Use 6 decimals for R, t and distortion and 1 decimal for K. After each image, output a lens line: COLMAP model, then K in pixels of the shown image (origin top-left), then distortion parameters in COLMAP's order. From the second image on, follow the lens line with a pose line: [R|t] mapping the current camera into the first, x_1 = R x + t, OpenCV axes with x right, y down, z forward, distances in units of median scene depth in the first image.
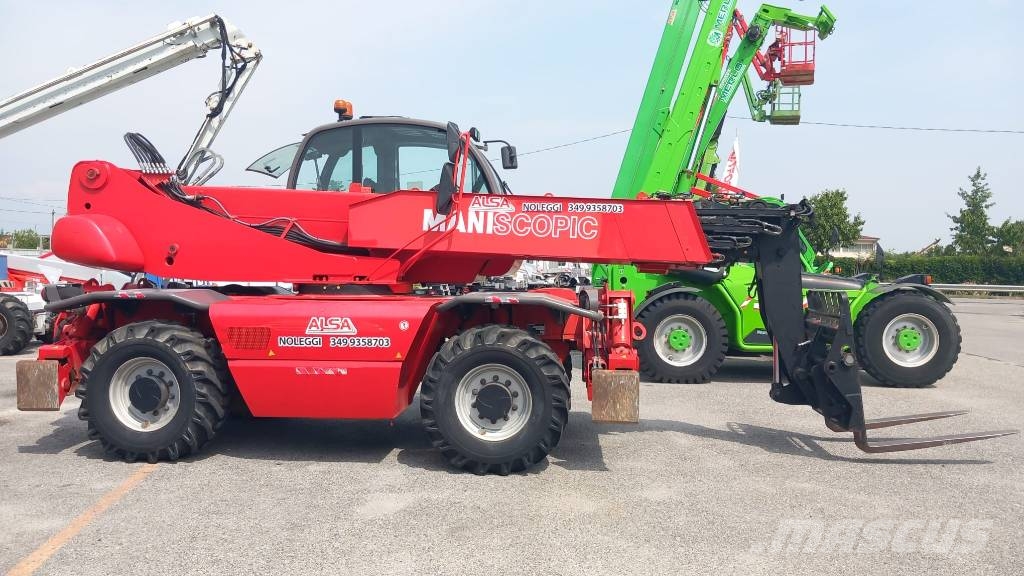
lens RADIAL K [[783.3, 0, 512.0], [0, 783.3, 288.0], [0, 0, 1]] dist [0.118422, -0.268316]
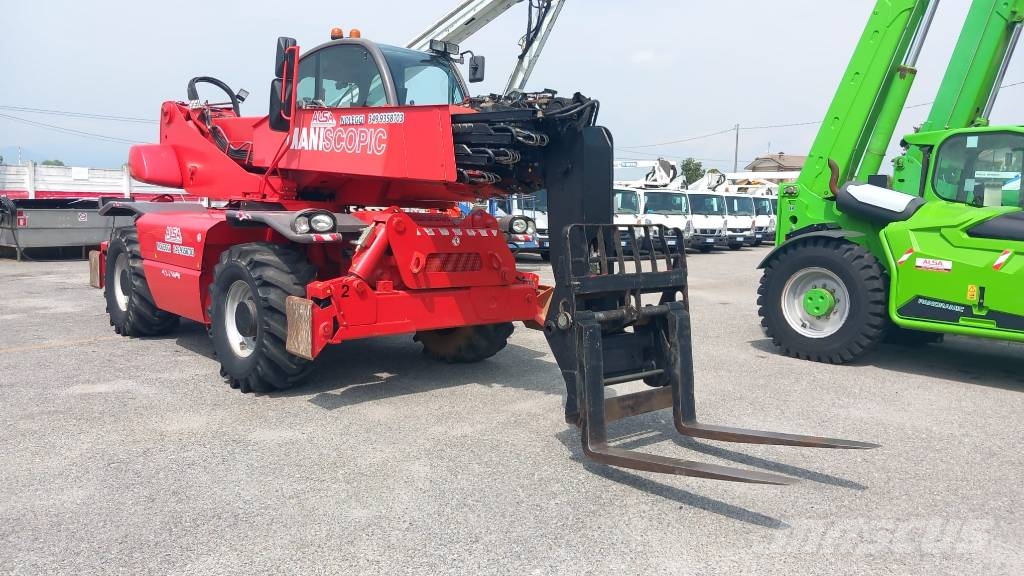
lens RADIAL K [[783.3, 0, 512.0], [0, 783.3, 288.0], [0, 0, 1]] dist [0.118422, -0.268316]
pose [[0.752116, 0.092000, -0.652578, 0.637056], [-0.046672, 0.995158, 0.086506, 0.002857], [0.657376, -0.034605, 0.752767, 0.338565]]
